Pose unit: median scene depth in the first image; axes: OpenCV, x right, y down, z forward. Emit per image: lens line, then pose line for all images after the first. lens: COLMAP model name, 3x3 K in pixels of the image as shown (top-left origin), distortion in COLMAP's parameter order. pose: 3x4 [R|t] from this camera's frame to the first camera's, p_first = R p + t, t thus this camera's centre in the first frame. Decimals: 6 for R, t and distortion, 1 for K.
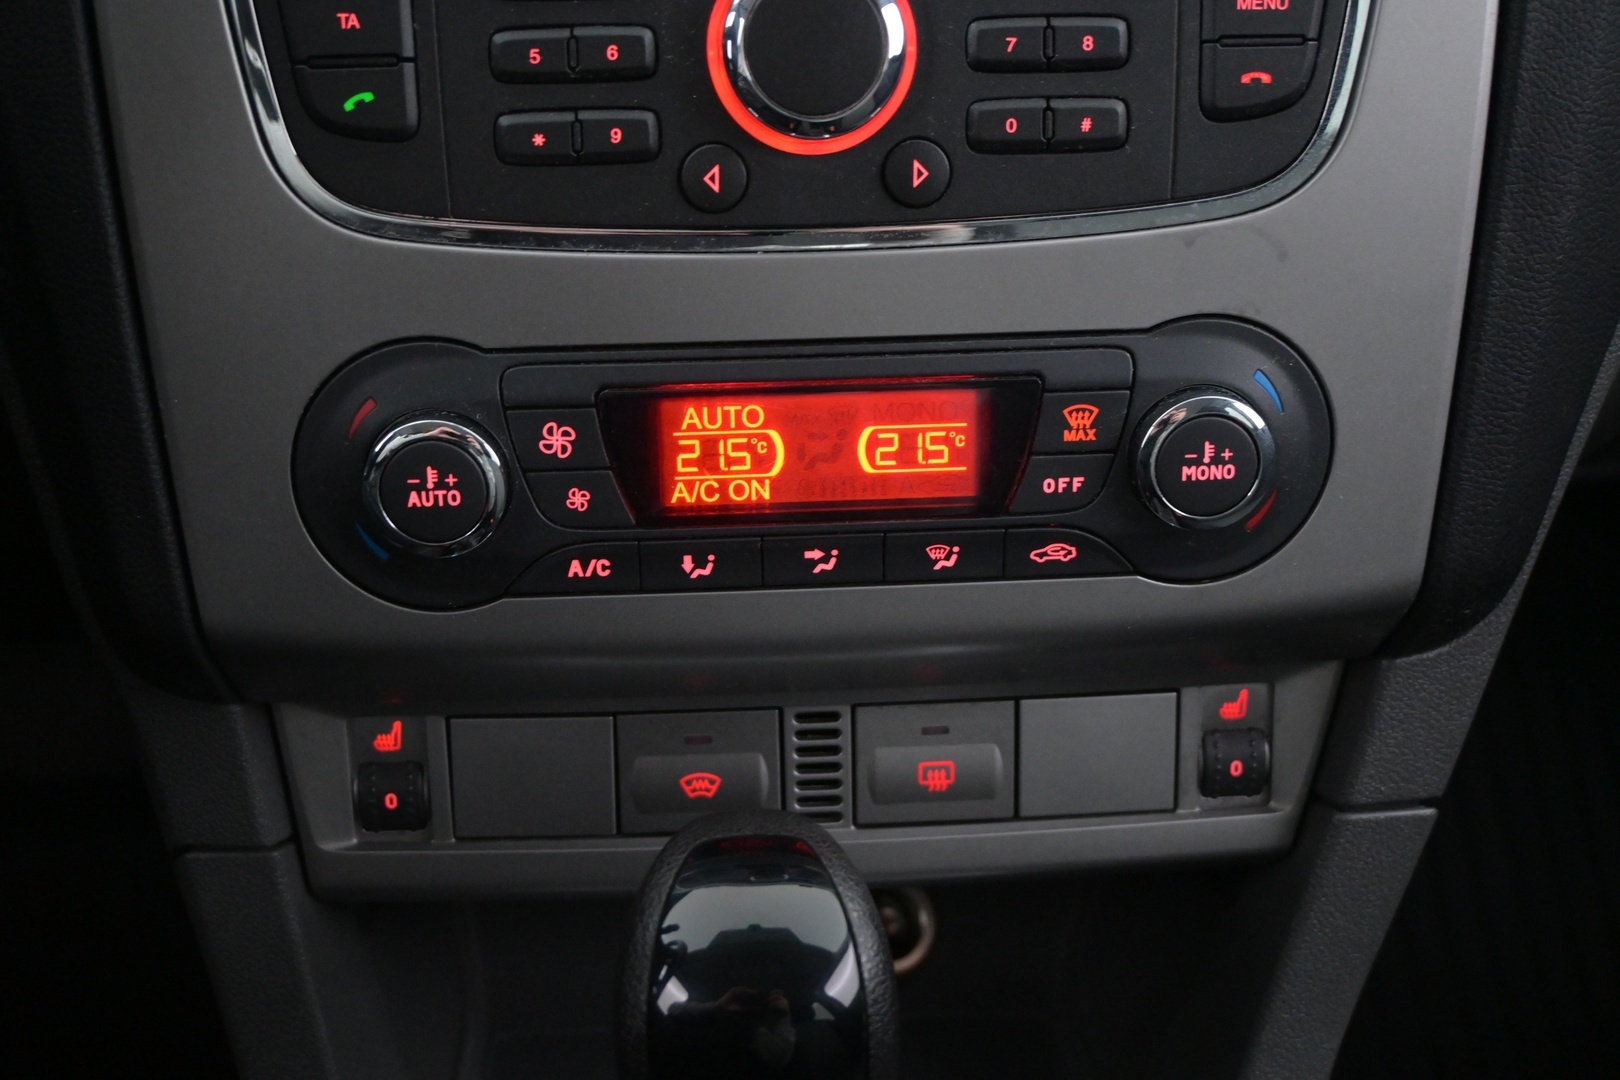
lens RADIAL K [[1953.1, 0, 810.0], [0, 1953.1, 540.0], [0, 0, 1]] dist [-0.001019, 0.006085]
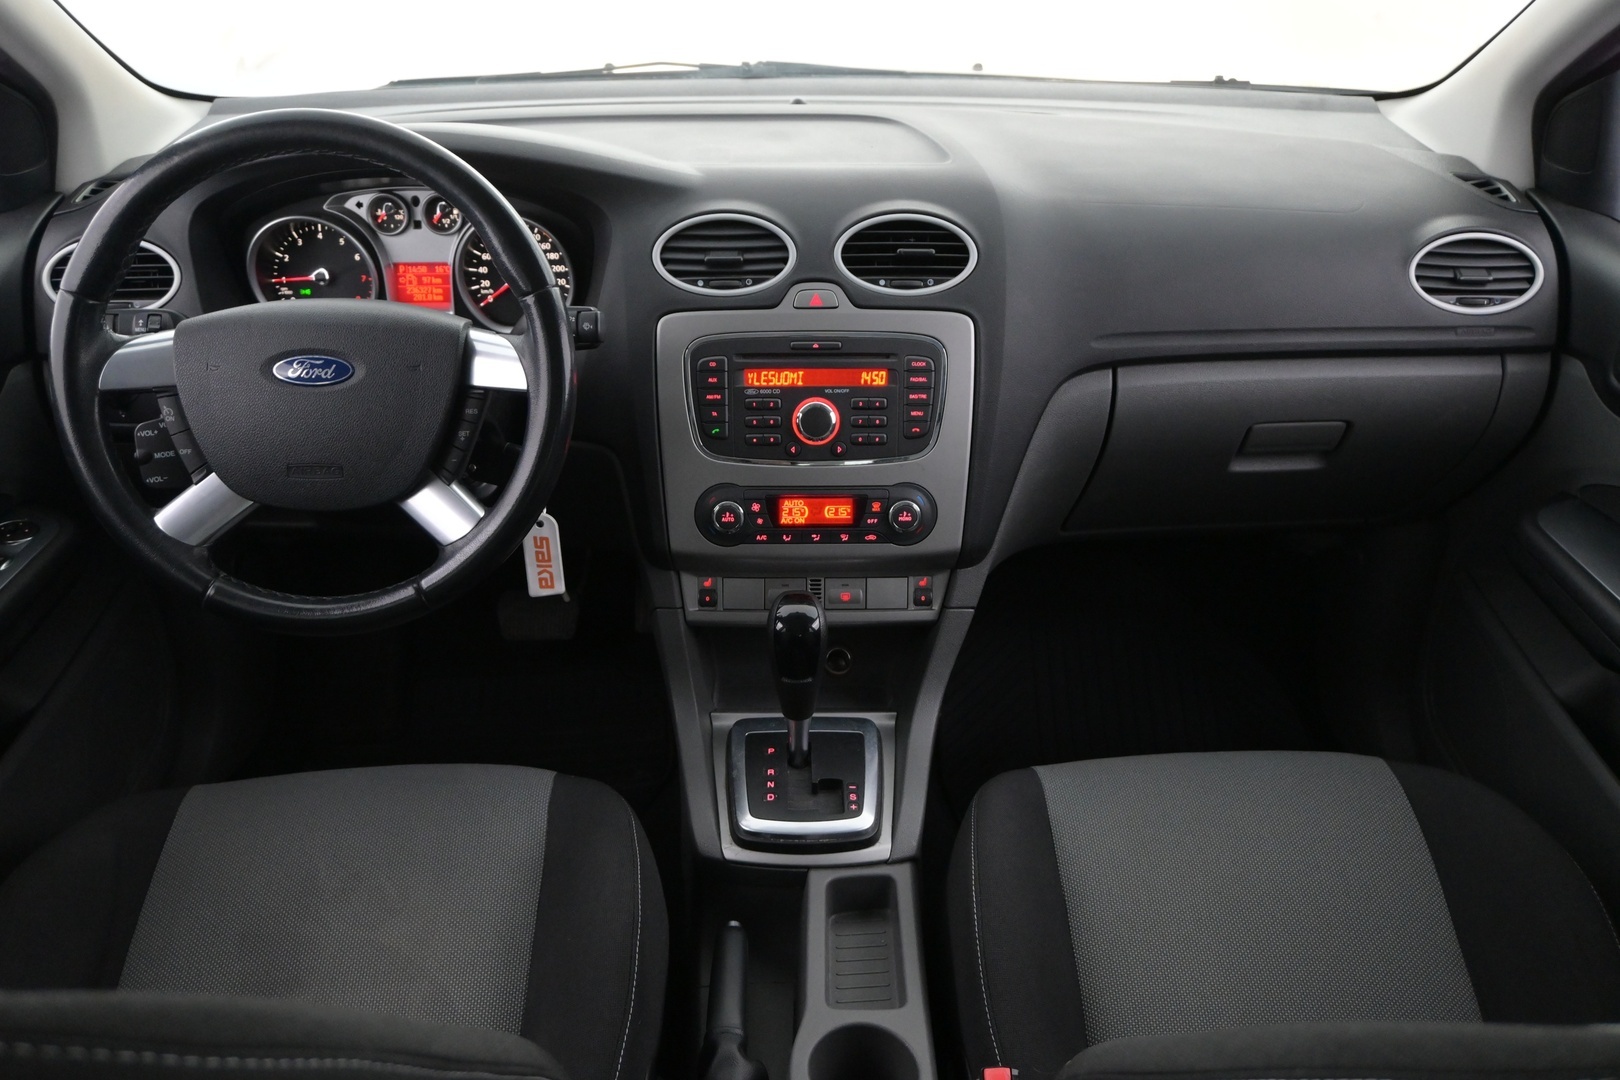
lens RADIAL K [[1426.7, 0, 805.2], [0, 1426.7, 524.5], [0, 0, 1]] dist [0.004781, 0.001736]
pose [[0.998739, 0.027750, -0.041838, 0.113318], [-0.030617, 0.997111, -0.069515, 0.201123], [0.039788, 0.070709, 0.996703, -2.126286]]
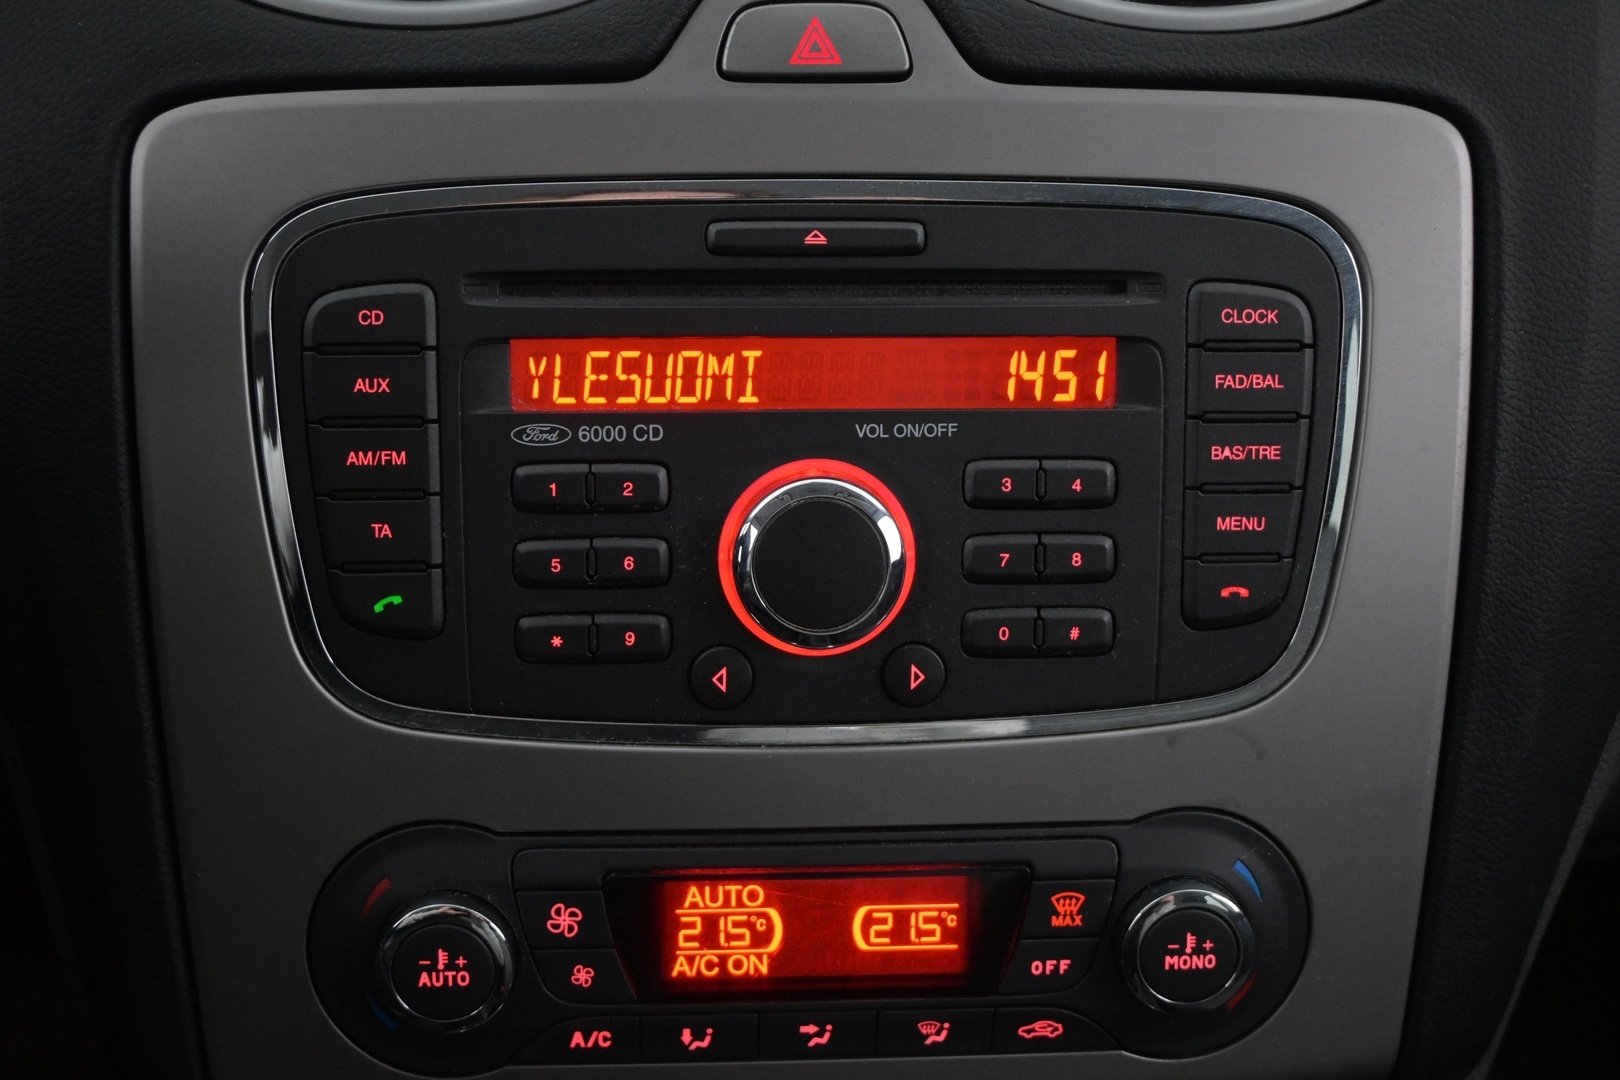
lens RADIAL K [[1953.1, 0, 810.0], [0, 1953.1, 540.0], [0, 0, 1]] dist [-0.001019, 0.006085]
pose [[0.999788, 0.019953, 0.005101, -0.007914], [-0.019322, 0.994498, -0.102959, -0.144284], [-0.007127, 0.102838, 0.994673, -0.054086]]
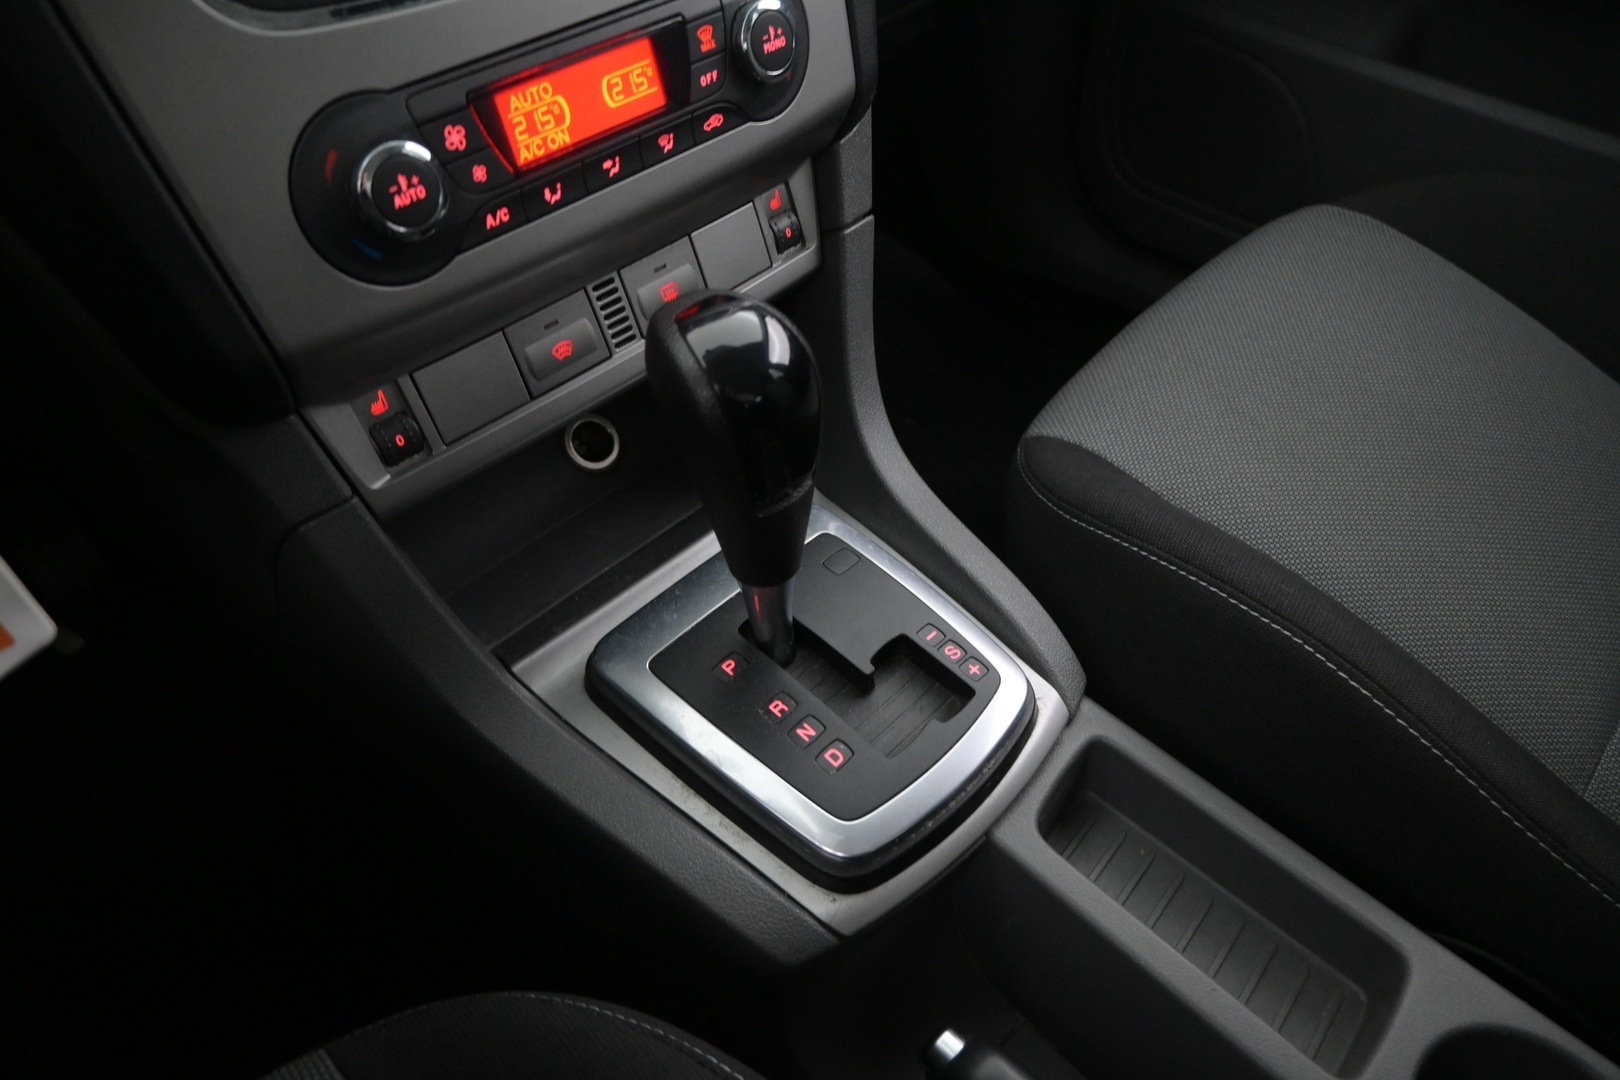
lens RADIAL K [[1104.7, 0, 810.0], [0, 1104.7, 540.0], [0, 0, 1]] dist [-0.002603, 0.006217]
pose [[0.738217, -0.487170, 0.466584, -0.476459], [0.382387, 0.872035, 0.305507, 0.066182], [-0.555712, -0.047115, 0.830039, 0.093217]]
